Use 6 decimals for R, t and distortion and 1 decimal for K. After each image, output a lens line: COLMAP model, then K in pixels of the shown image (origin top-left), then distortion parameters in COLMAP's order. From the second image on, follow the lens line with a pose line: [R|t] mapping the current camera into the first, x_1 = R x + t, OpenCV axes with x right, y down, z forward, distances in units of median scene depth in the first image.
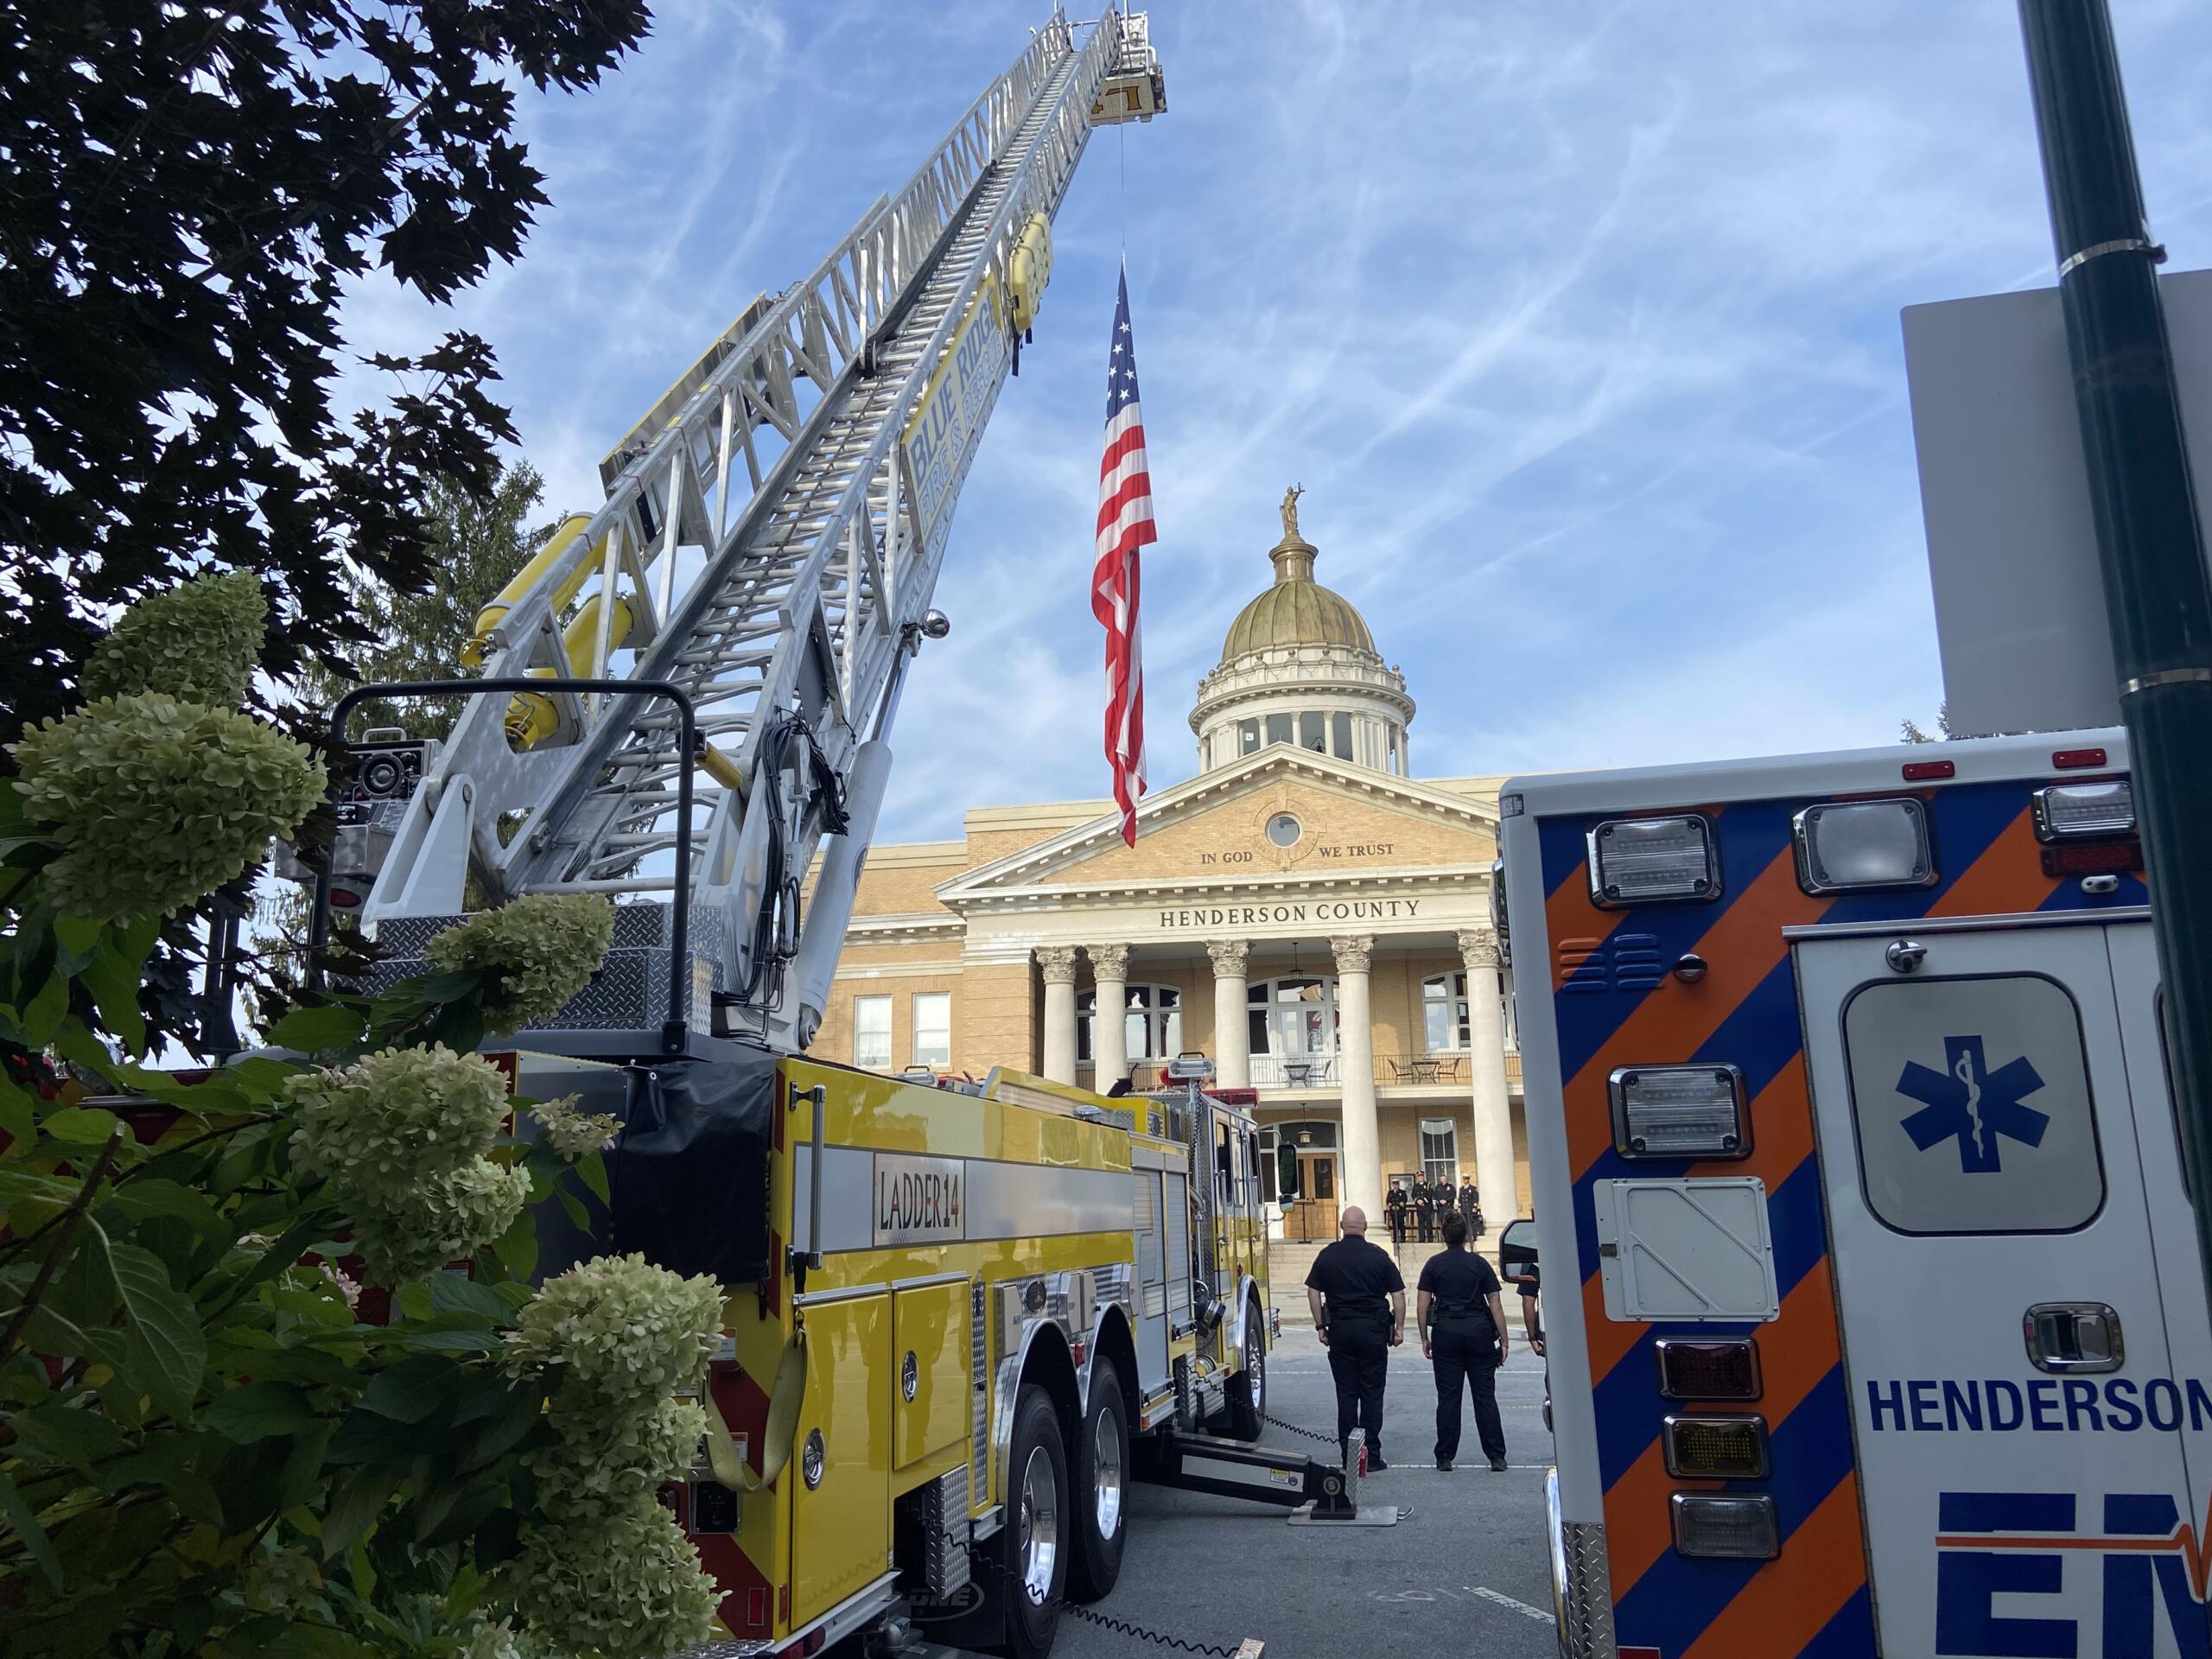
lens RADIAL K [[1683.7, 0, 1099.8], [0, 1683.7, 830.3], [0, 0, 1]] dist [0.070433, -0.000174]
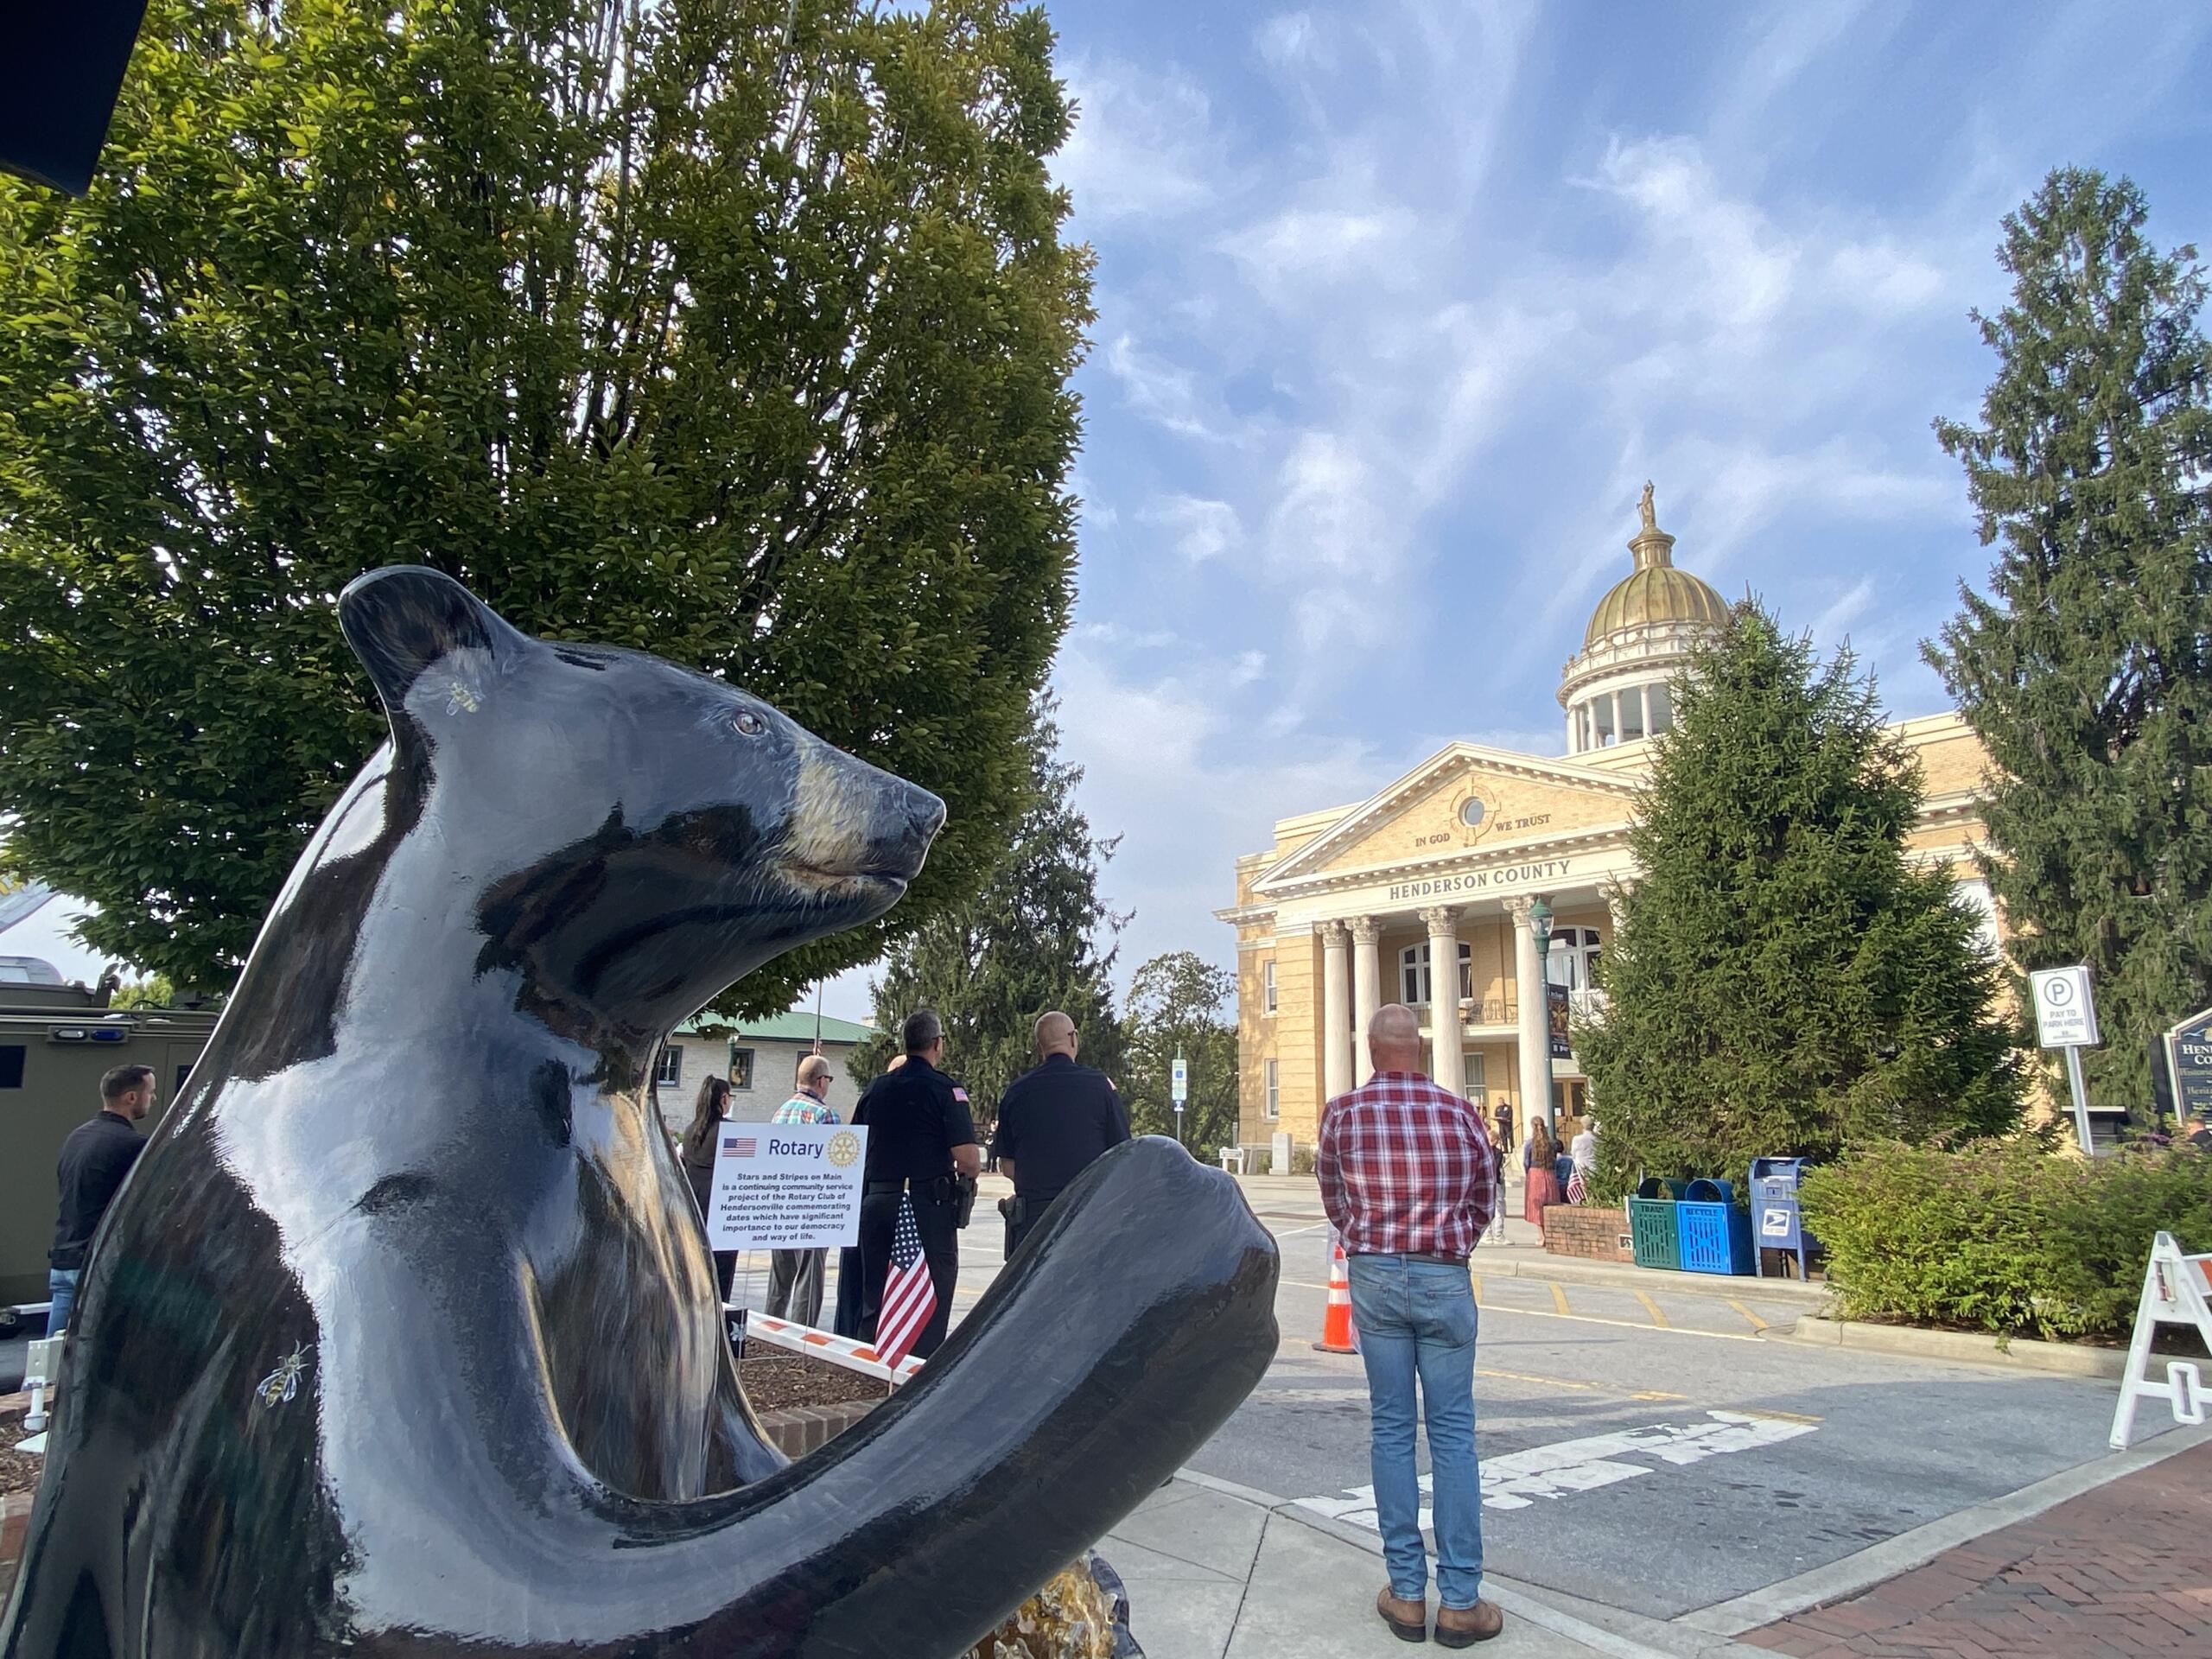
lens RADIAL K [[1340.2, 0, 1096.9], [0, 1340.2, 800.2], [0, 0, 1]] dist [0.055345, -0.000578]
pose [[0.749672, -0.130052, -0.648906, 0.537343], [0.129345, 0.990385, -0.049059, 0.003797], [0.649047, -0.047155, 0.759286, 0.084045]]
